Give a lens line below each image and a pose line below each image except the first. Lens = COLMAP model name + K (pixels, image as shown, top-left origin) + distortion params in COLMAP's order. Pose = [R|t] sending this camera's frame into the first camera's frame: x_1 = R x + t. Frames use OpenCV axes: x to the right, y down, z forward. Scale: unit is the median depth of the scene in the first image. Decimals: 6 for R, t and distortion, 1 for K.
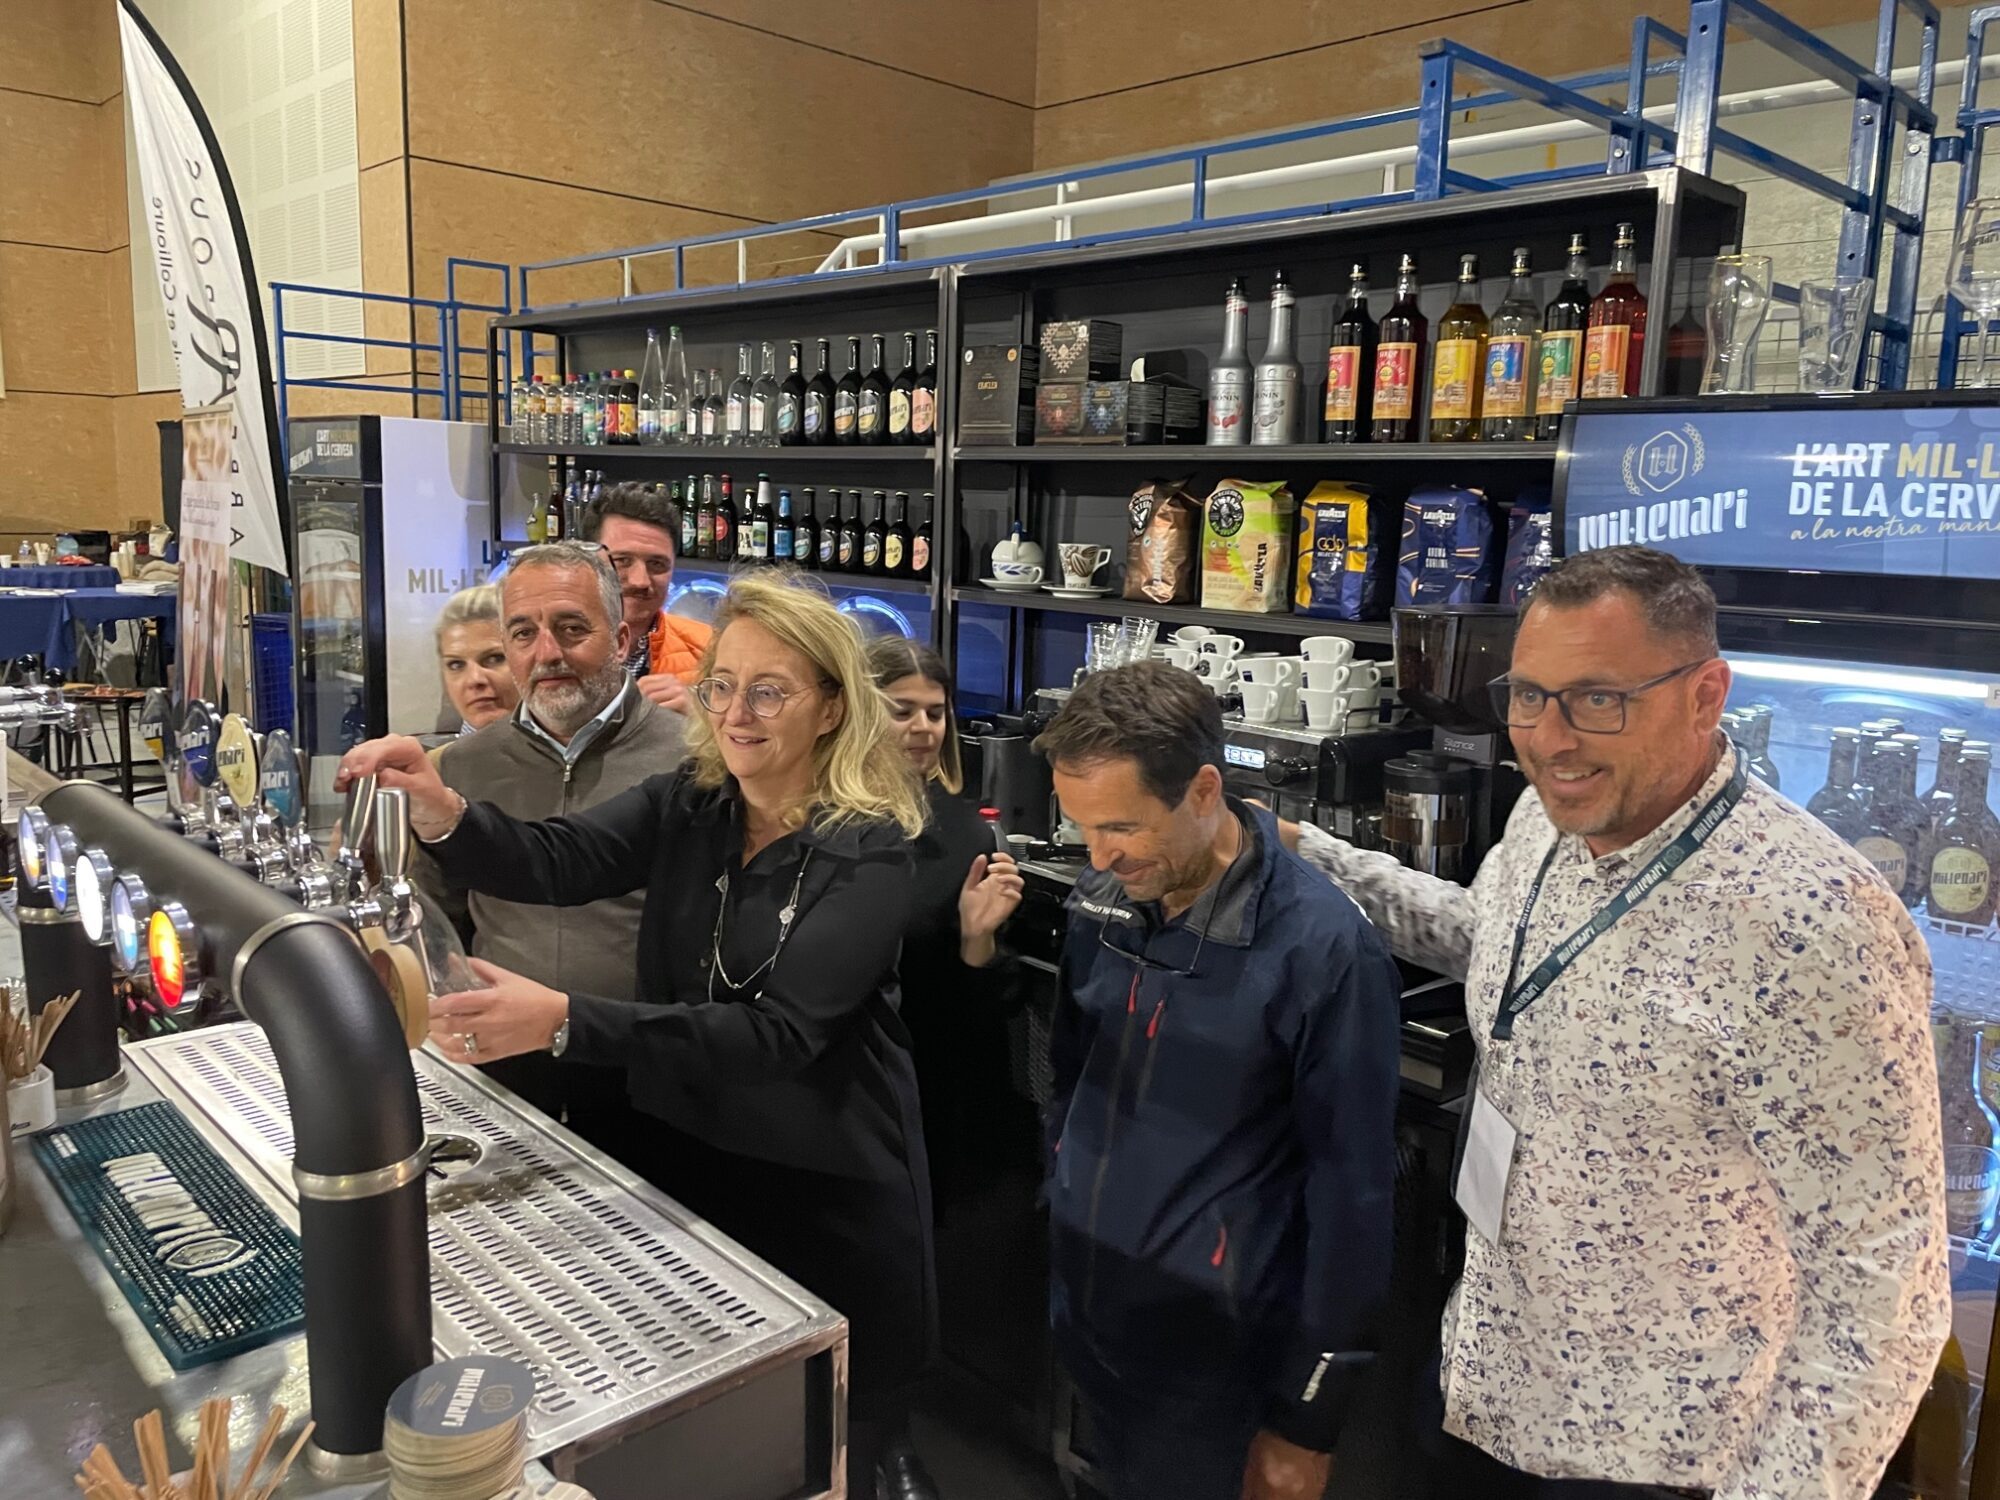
lens RADIAL K [[1511.2, 0, 981.6], [0, 1511.2, 748.7], [0, 0, 1]] dist [0.075168, -0.086663]
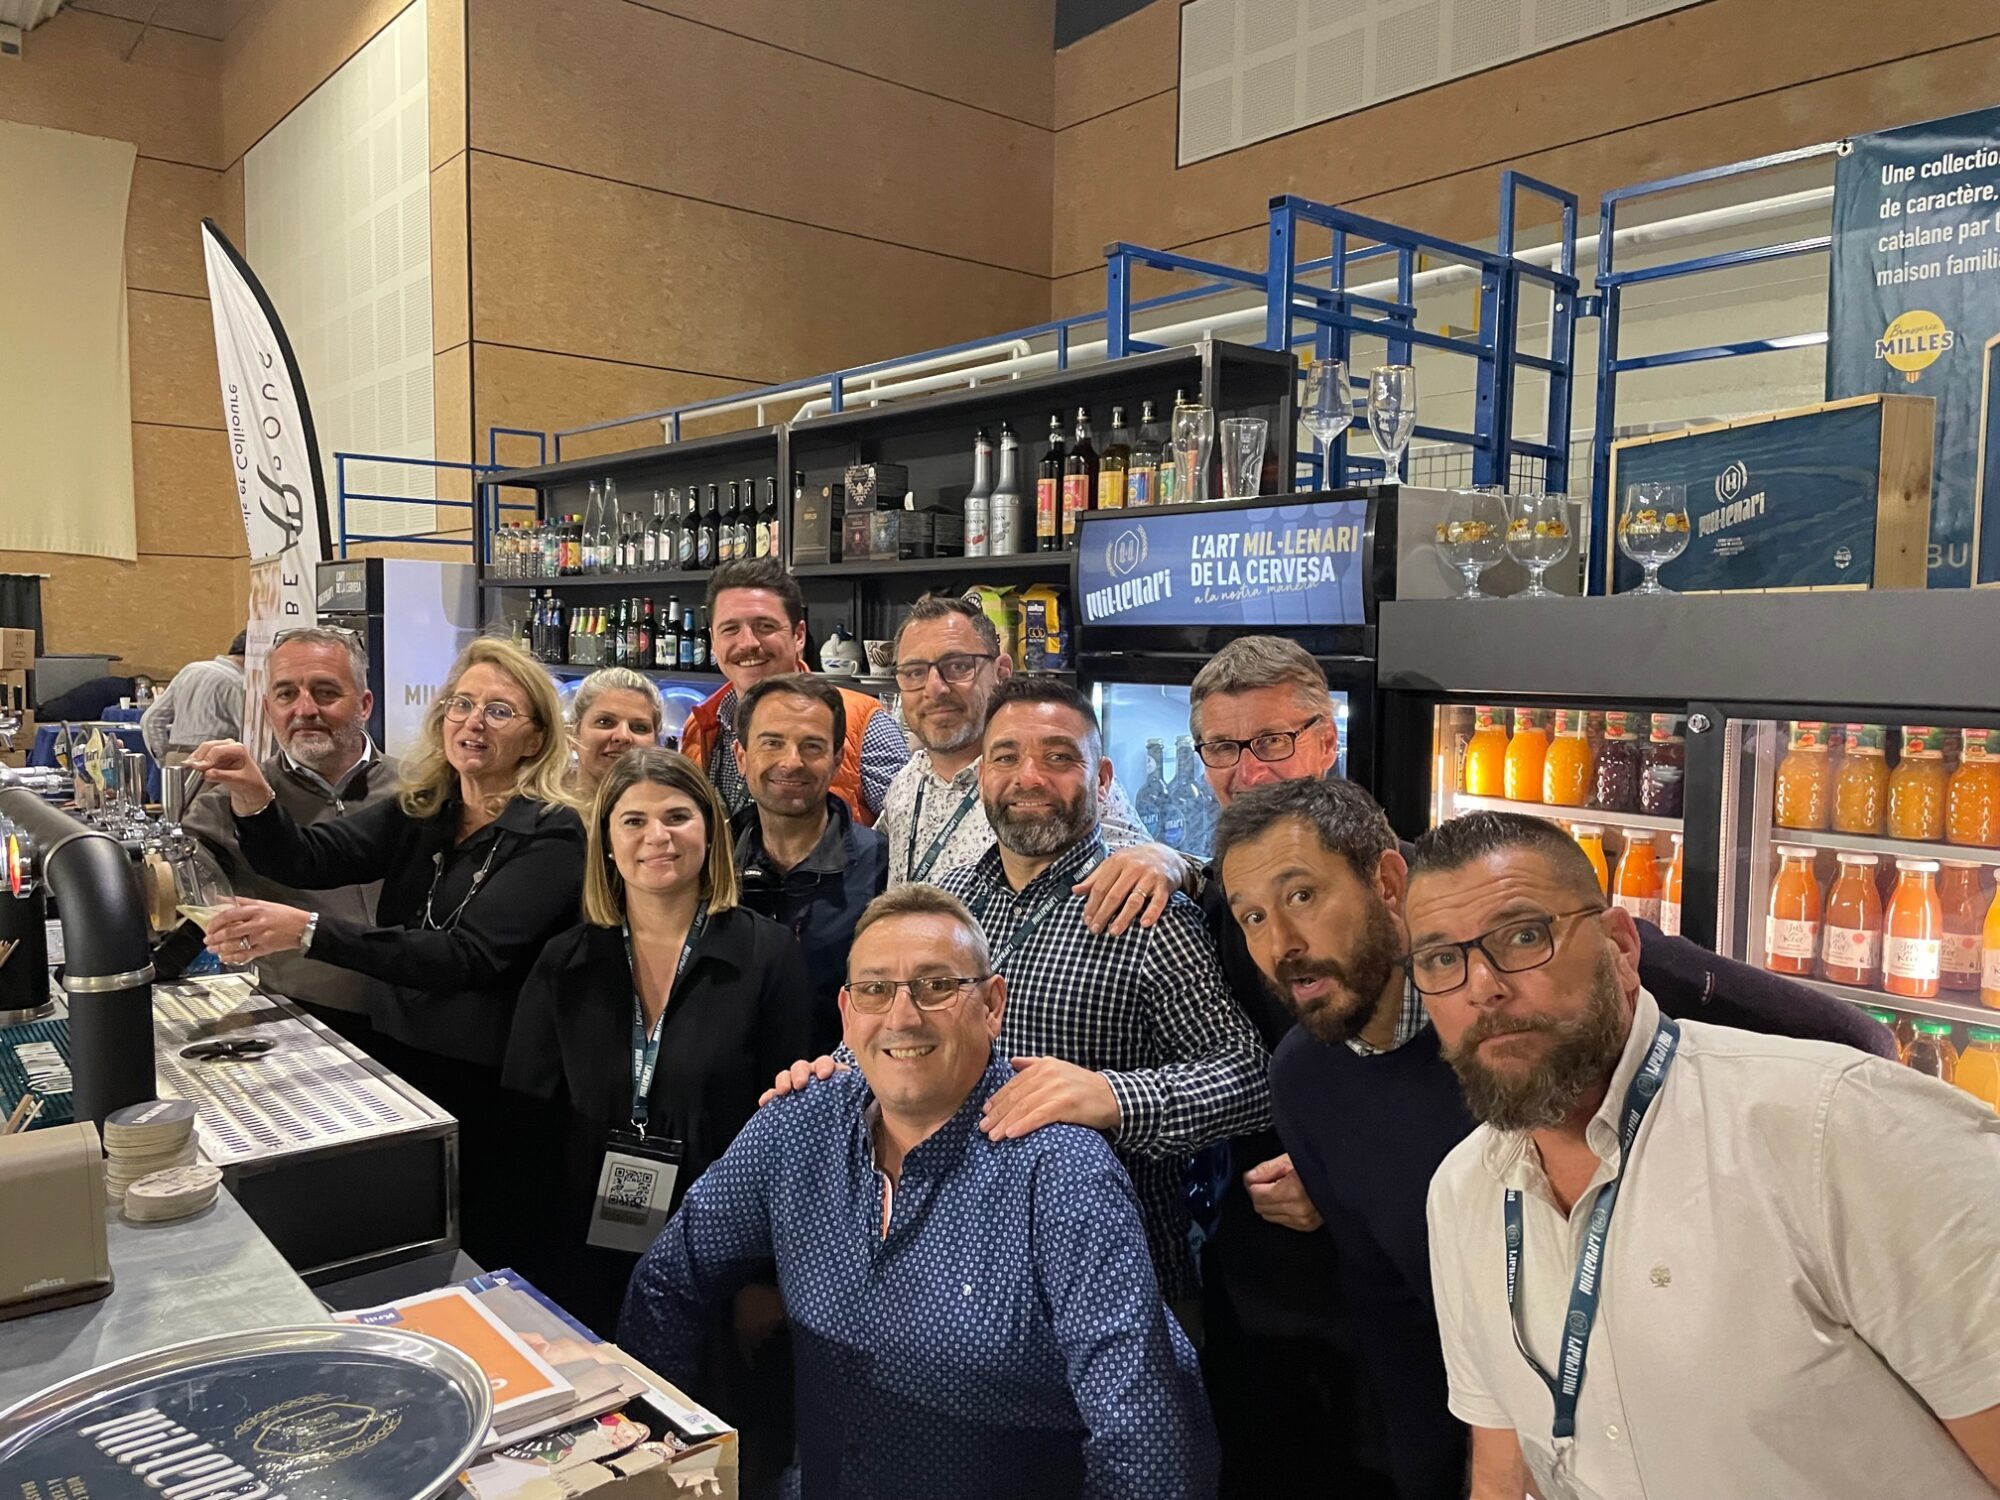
lens RADIAL K [[1511.2, 0, 985.0], [0, 1511.2, 766.6], [0, 0, 1]] dist [0.075168, -0.086663]
pose [[0.997227, -0.011807, -0.073480, 0.235079], [0.005691, 0.996541, -0.082904, 0.068240], [0.074205, 0.082256, 0.993845, -0.205842]]
